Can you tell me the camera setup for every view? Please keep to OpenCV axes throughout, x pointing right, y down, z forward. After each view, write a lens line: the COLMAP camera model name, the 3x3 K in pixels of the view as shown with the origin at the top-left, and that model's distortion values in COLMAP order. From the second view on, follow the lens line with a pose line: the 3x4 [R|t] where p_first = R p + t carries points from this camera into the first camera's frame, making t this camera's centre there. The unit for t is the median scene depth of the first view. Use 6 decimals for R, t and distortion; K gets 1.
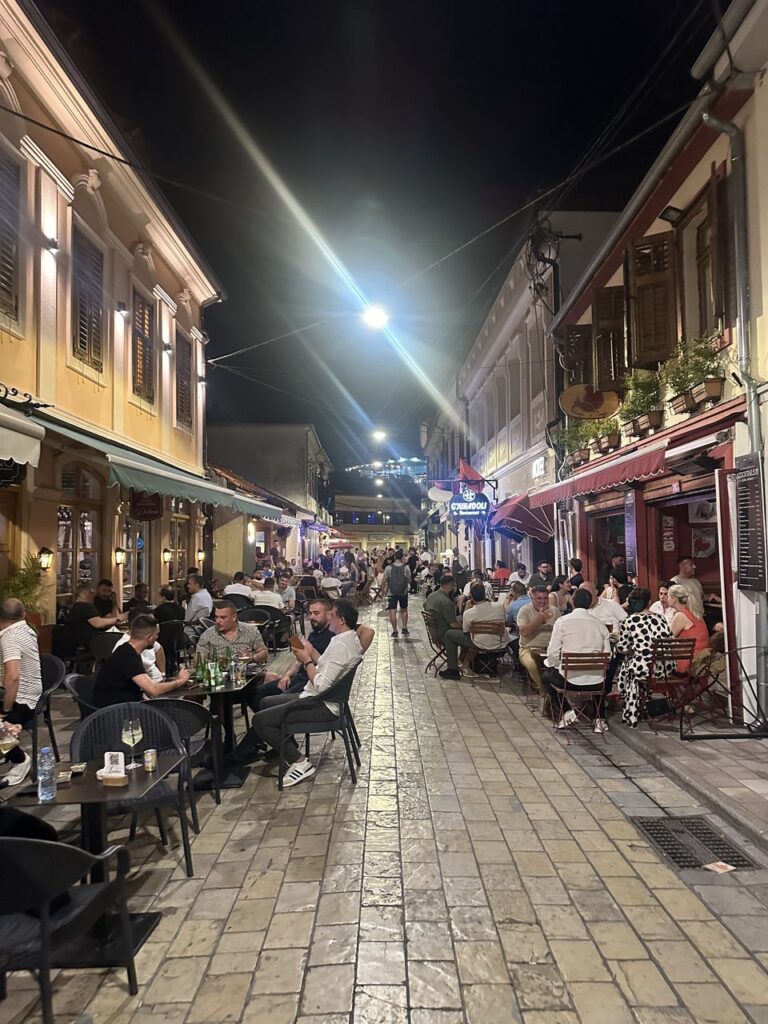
lens RADIAL K [[675.0, 0, 385.5], [0, 675.0, 513.2], [0, 0, 1]] dist [0.004275, -0.013148]
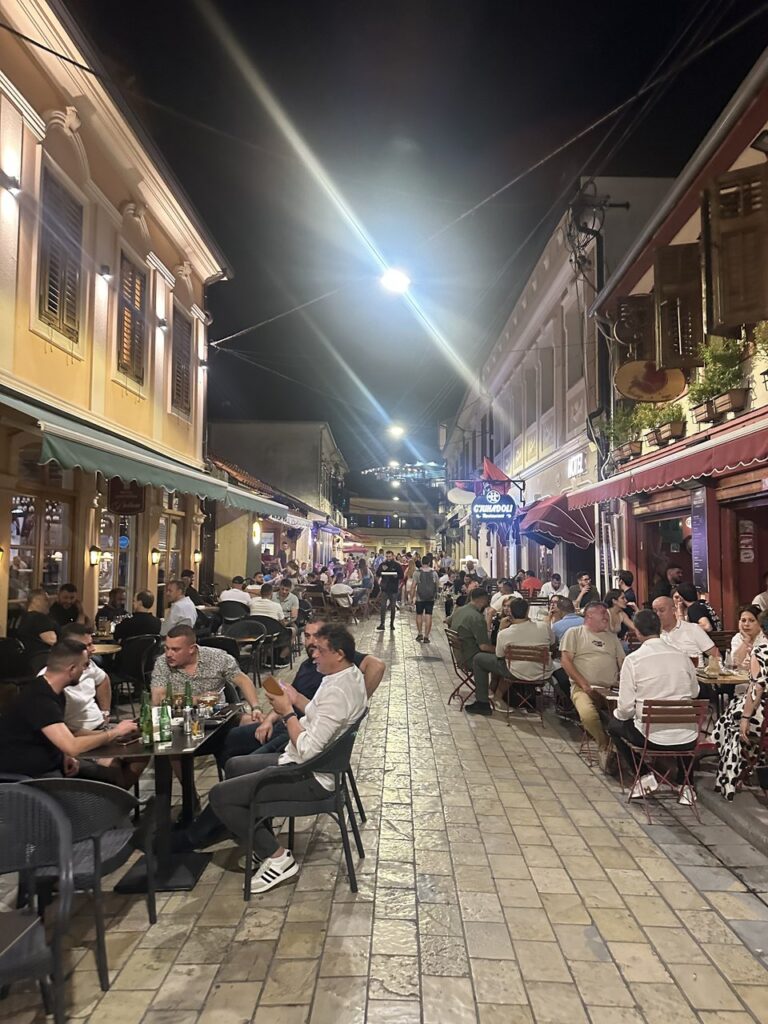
lens RADIAL K [[675.0, 0, 380.3], [0, 675.0, 511.4], [0, 0, 1]] dist [0.004275, -0.013148]
pose [[0.999363, 0.017040, -0.031354, -0.002183], [-0.017344, 0.999805, -0.009449, 0.009168], [0.031187, 0.009987, 0.999464, 0.156363]]
